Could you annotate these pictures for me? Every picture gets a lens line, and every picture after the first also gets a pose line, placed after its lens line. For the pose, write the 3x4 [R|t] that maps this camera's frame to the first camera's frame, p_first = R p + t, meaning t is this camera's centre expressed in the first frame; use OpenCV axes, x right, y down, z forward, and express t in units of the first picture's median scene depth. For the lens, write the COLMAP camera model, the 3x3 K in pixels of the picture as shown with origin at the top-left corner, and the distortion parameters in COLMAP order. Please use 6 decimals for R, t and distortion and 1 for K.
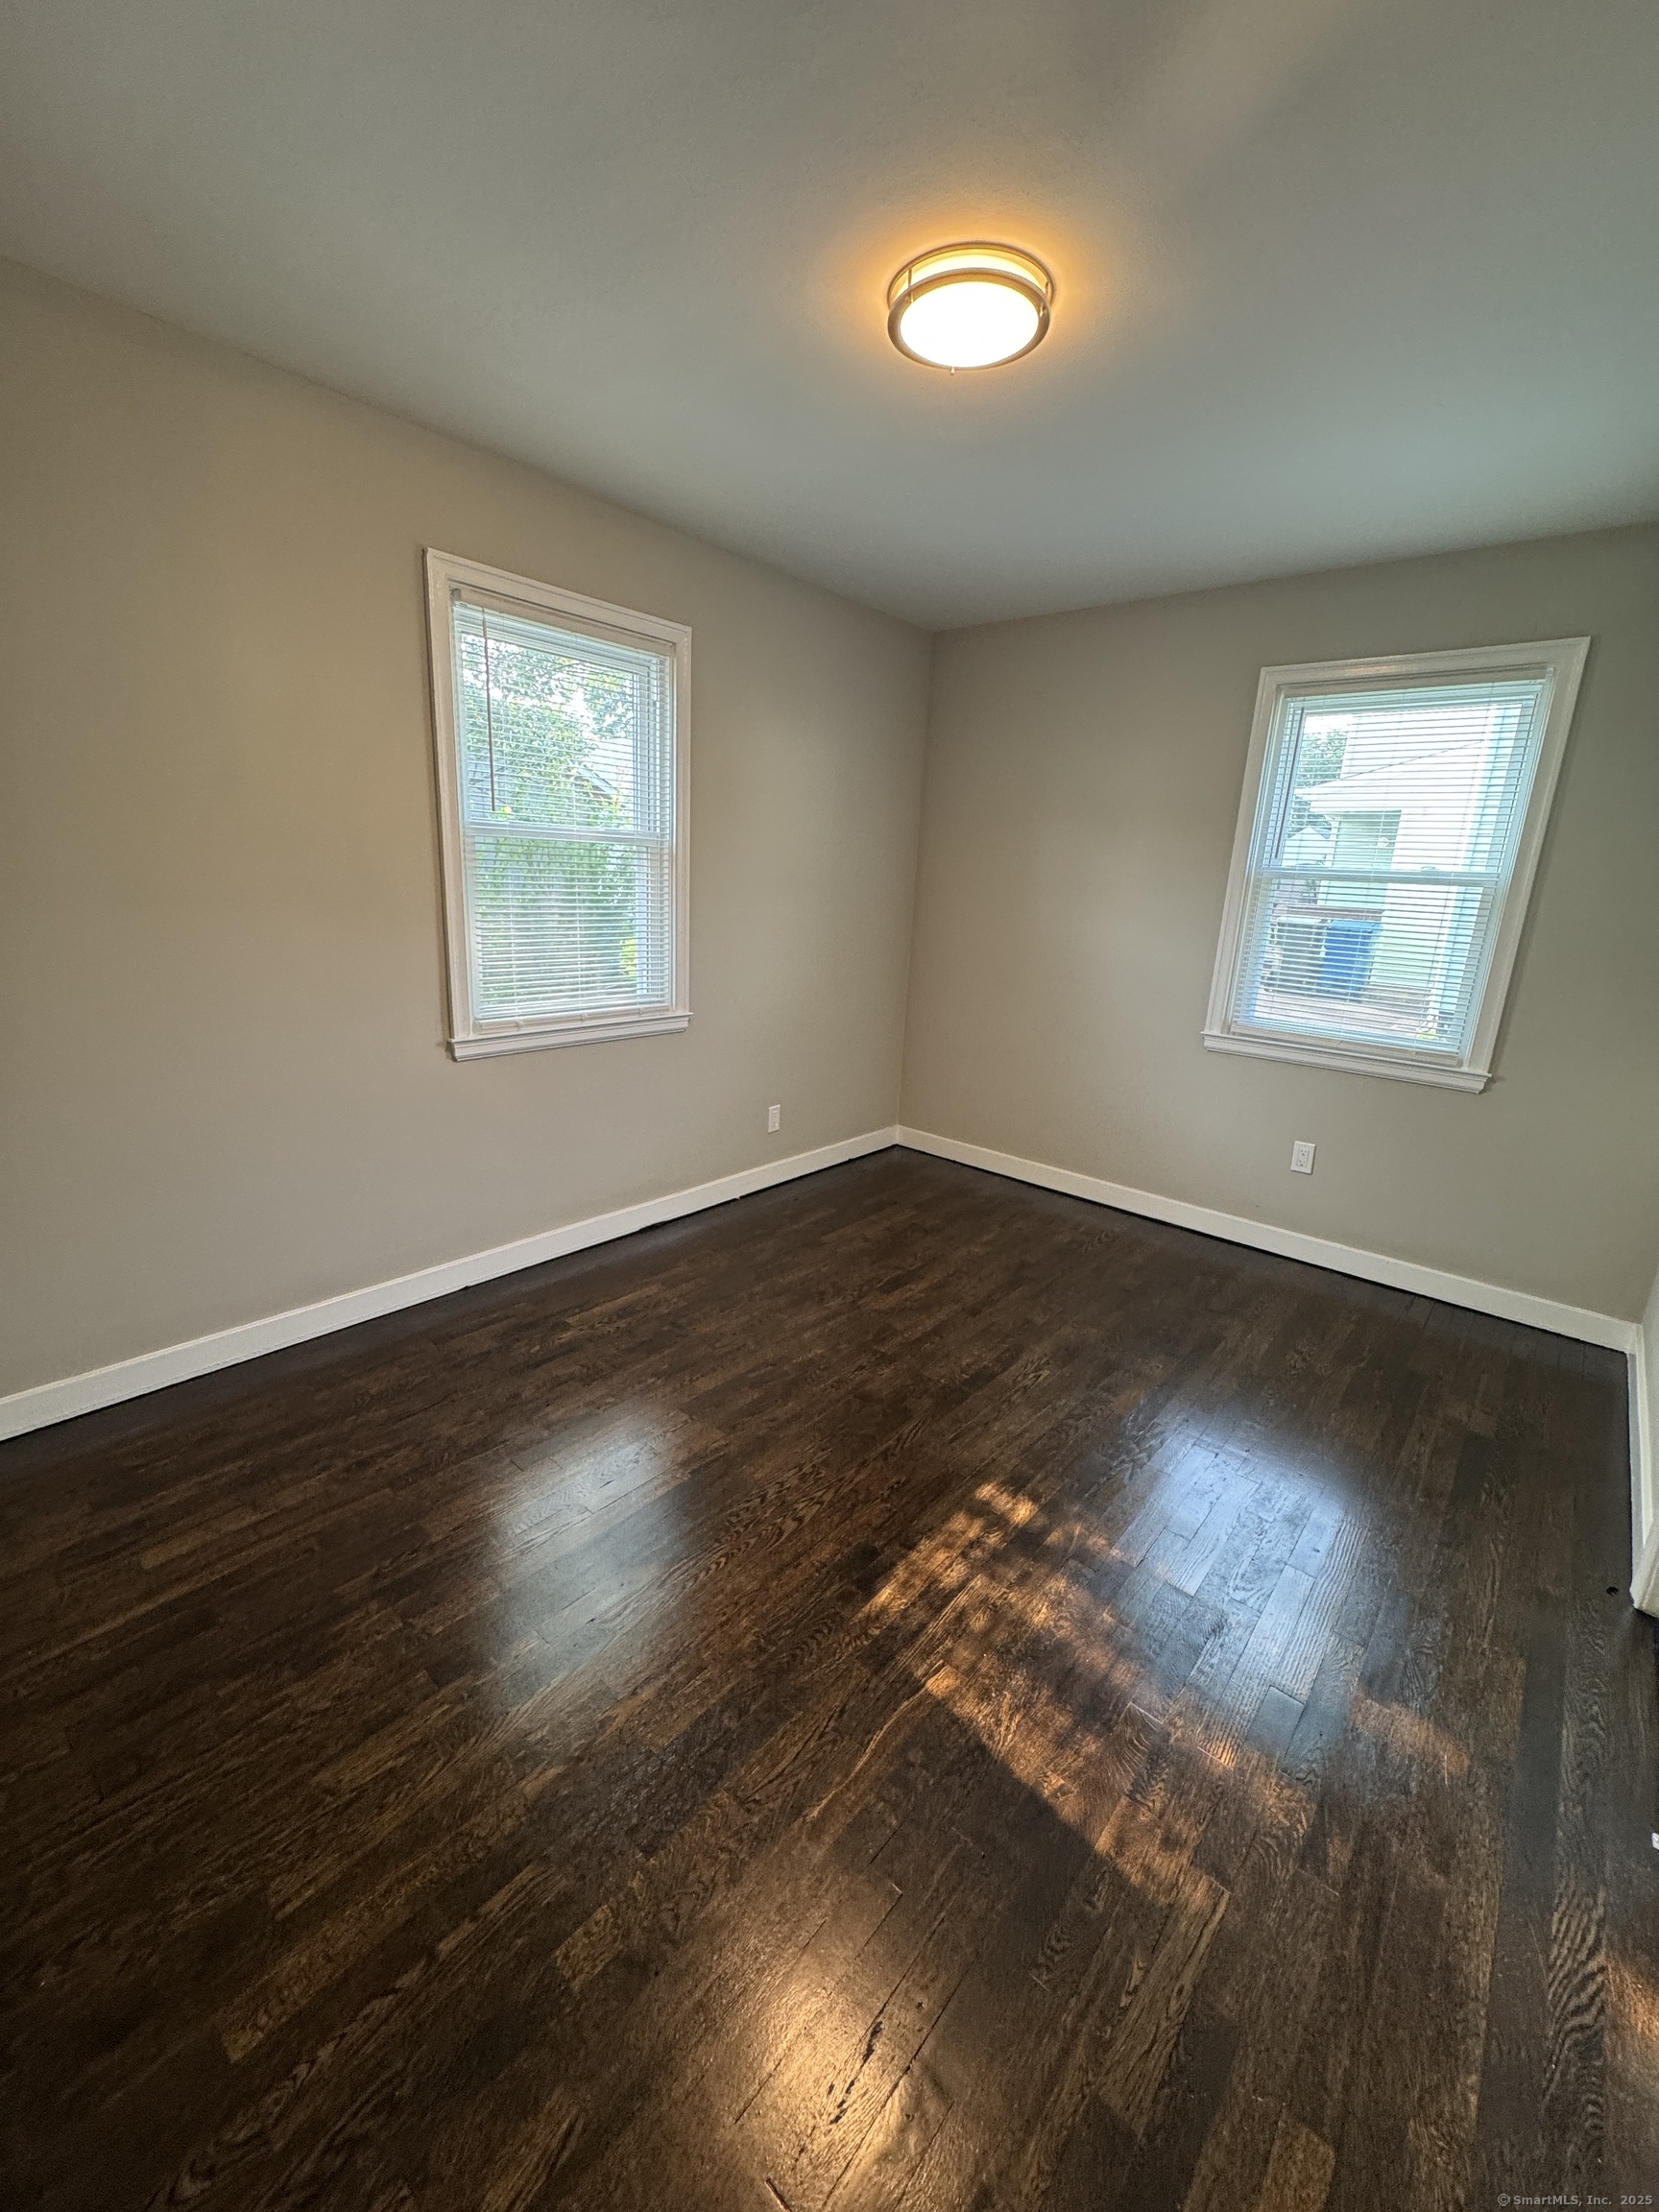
lens RADIAL K [[894.4, 0, 826.0], [0, 894.4, 1103.3], [0, 0, 1]] dist [-0.004484, 0.000191]
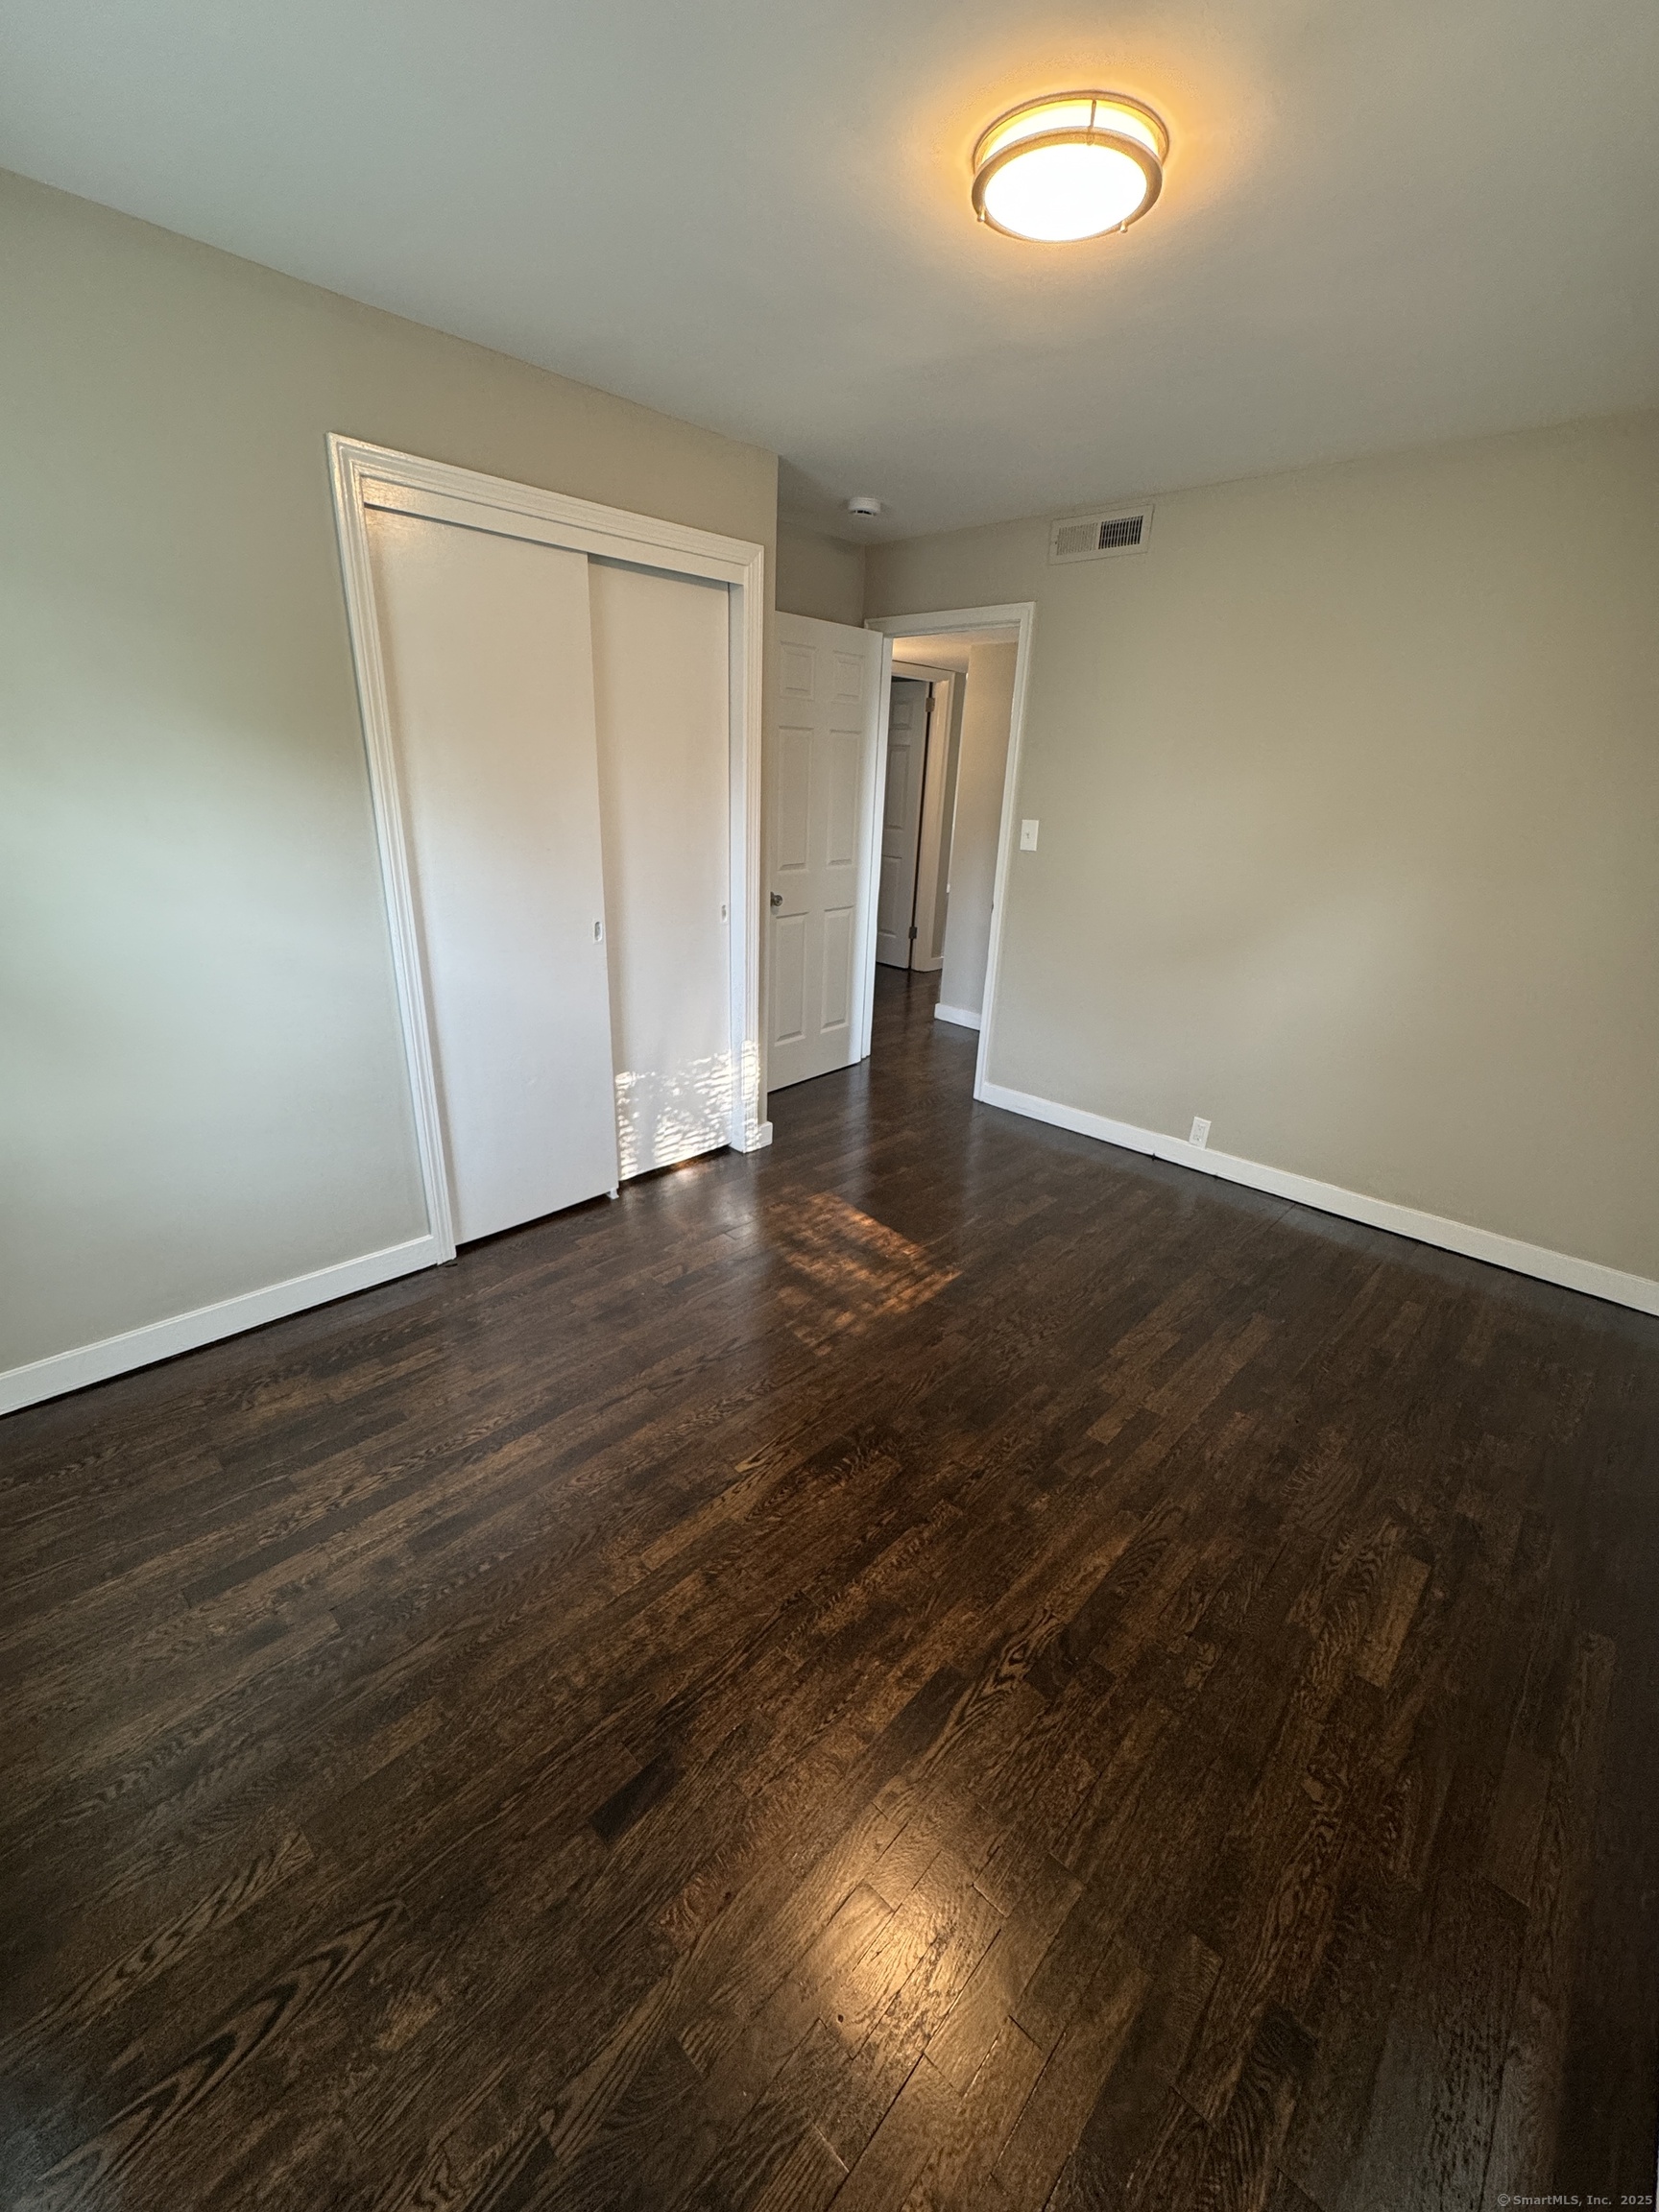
lens RADIAL K [[894.4, 0, 826.0], [0, 894.4, 1103.3], [0, 0, 1]] dist [-0.004484, 0.000191]
pose [[-0.994801, -0.100266, 0.017831, 0.186345], [-0.071493, 0.812271, 0.578882, -0.408406], [-0.072526, 0.574598, -0.815216, 1.426440]]
